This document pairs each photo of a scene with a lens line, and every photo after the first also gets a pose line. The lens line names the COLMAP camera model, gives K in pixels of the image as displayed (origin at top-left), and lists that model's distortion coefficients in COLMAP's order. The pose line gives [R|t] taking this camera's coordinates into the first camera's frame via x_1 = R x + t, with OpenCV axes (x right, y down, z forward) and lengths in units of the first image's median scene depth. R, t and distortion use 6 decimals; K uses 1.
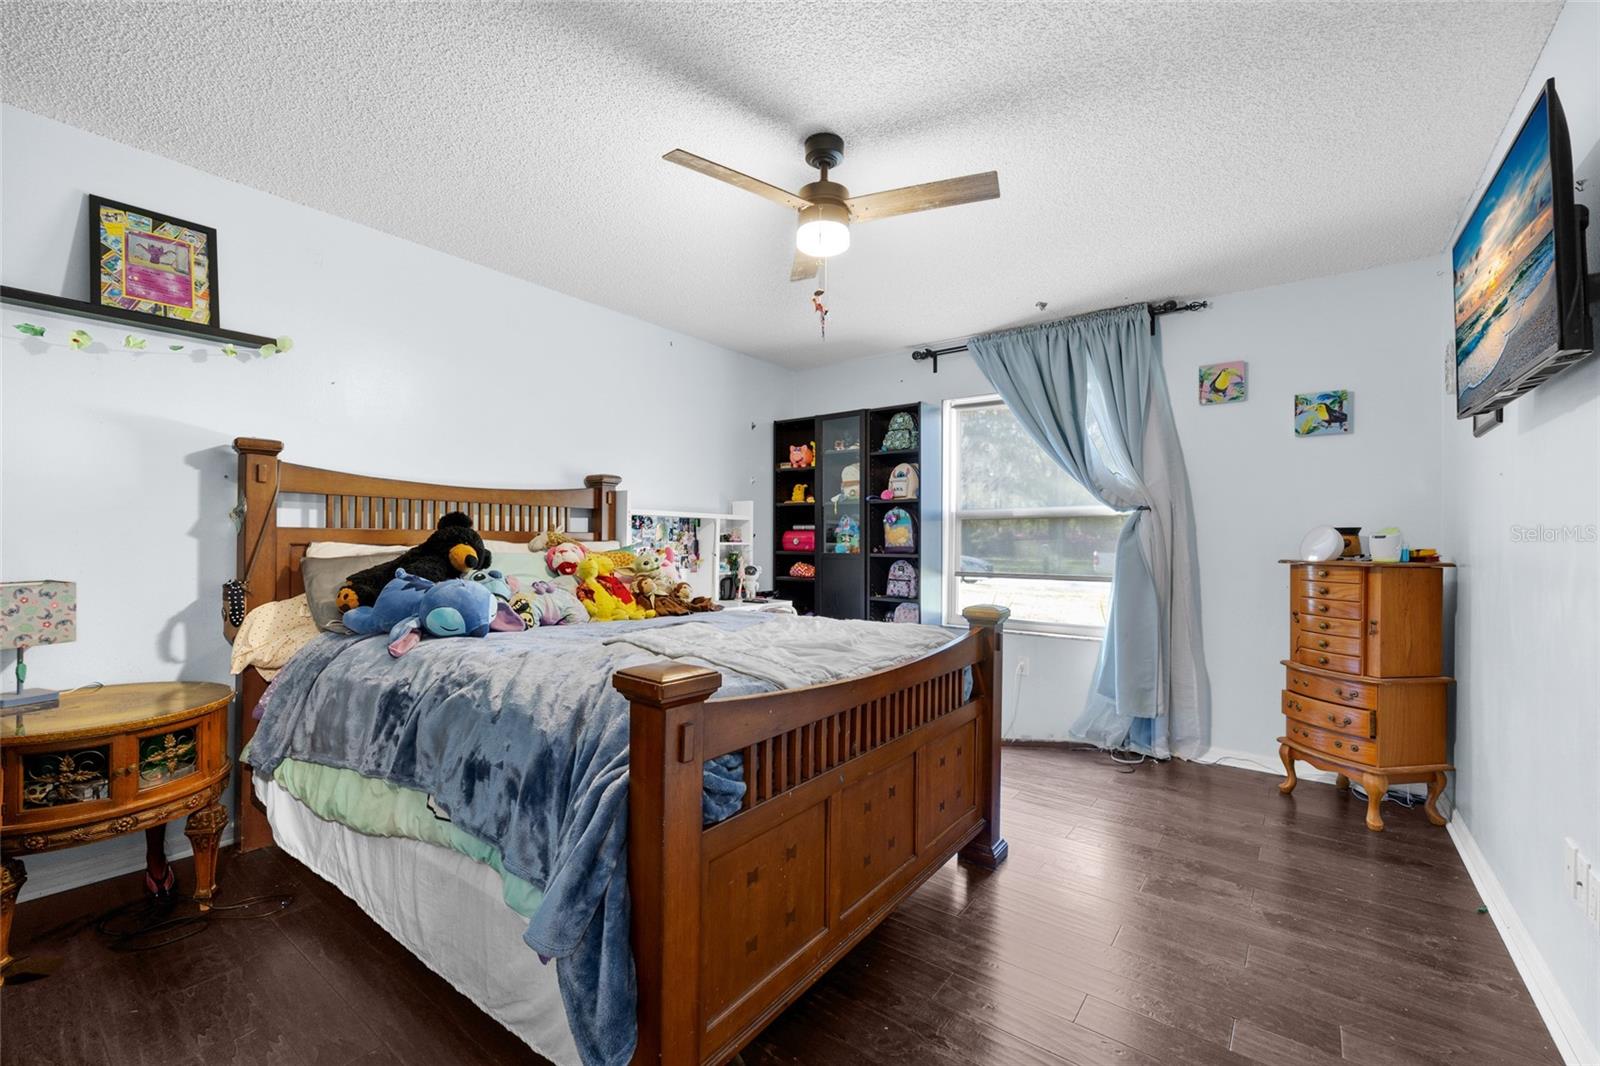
lens RADIAL K [[664.7, 0, 796.3], [0, 664.7, 531.3], [0, 0, 1]] dist [0.008760, 0.001654]
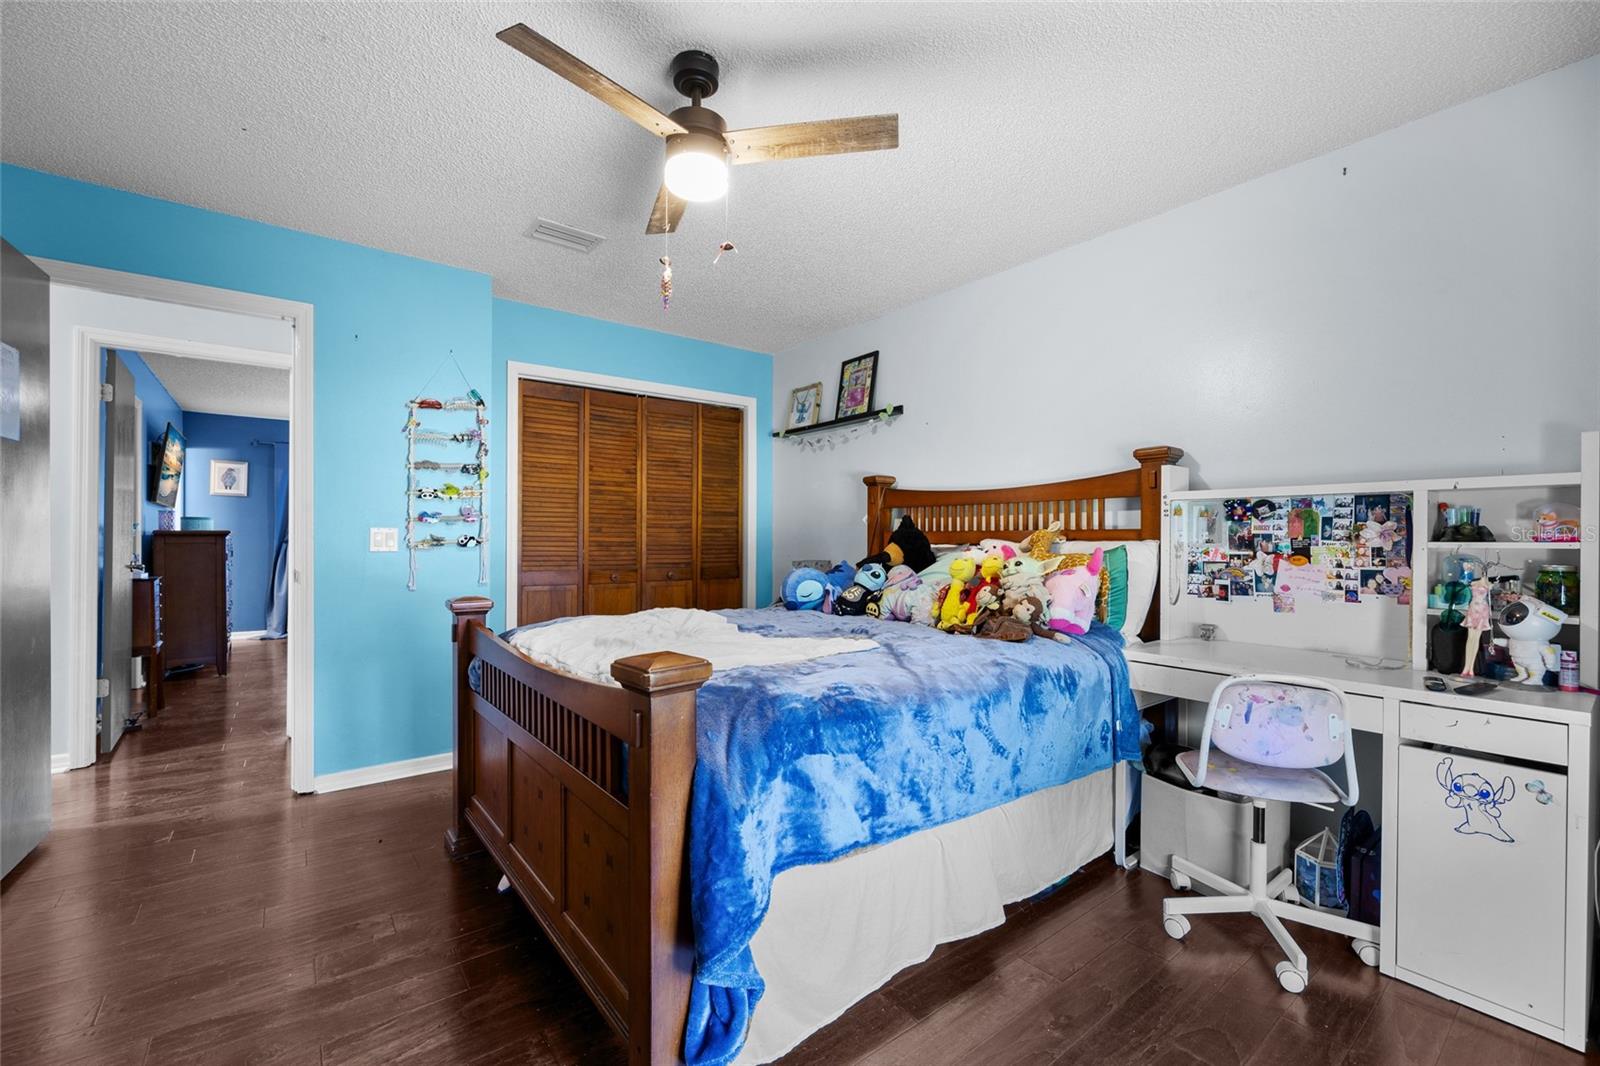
lens RADIAL K [[664.7, 0, 798.5], [0, 664.7, 548.3], [0, 0, 1]] dist [0.008760, 0.001654]
pose [[-0.240362, -0.002276, -0.970681, 0.745440], [0.006514, 0.999971, -0.003957, 0.034631], [0.970661, -0.007274, -0.240340, 1.205026]]
